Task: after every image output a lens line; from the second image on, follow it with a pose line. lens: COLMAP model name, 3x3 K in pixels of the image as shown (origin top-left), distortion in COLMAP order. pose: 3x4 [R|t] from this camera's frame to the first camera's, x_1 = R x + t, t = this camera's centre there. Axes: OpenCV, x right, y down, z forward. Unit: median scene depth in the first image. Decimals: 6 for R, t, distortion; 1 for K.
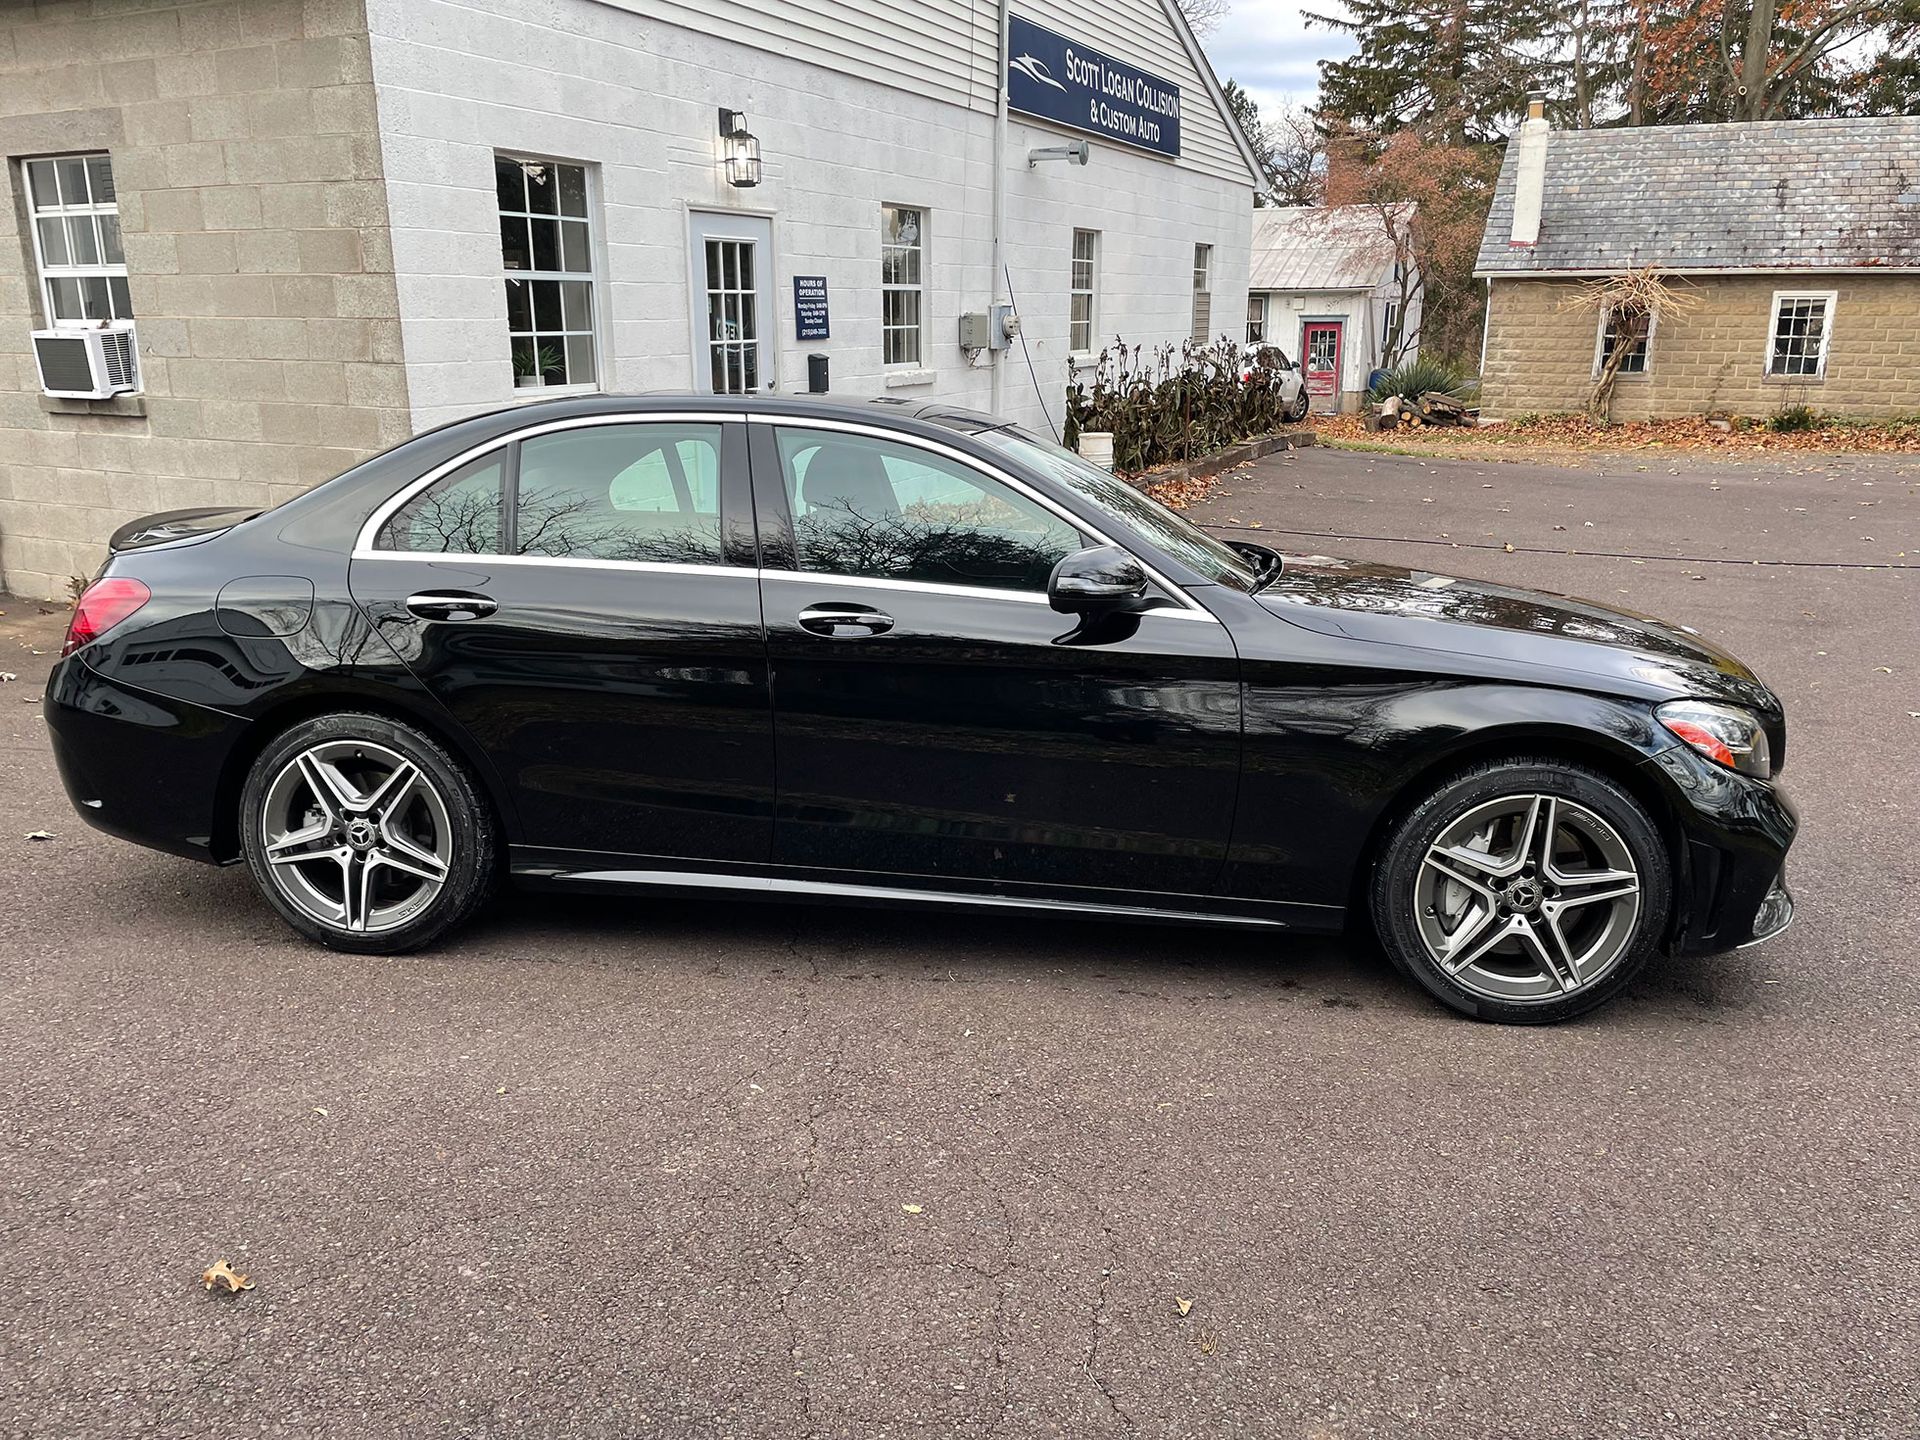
lens RADIAL K [[1451.3, 0, 960.0], [0, 1451.3, 720.0], [0, 0, 1]] dist [0.008120, 0.007077]
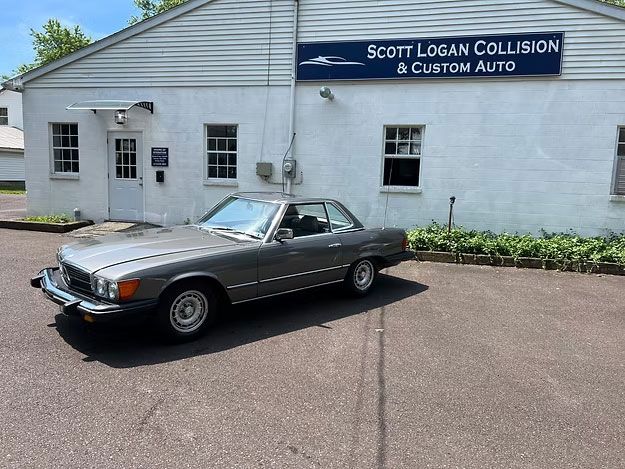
lens RADIAL K [[472.4, 0, 312.5], [0, 472.4, 234.5], [0, 0, 1]] dist [0.008120, 0.007077]
pose [[0.205398, 0.125251, -0.970631, 0.995285], [-0.296840, 0.953030, 0.060165, -0.272336], [0.932576, 0.275764, 0.232930, 1.076926]]
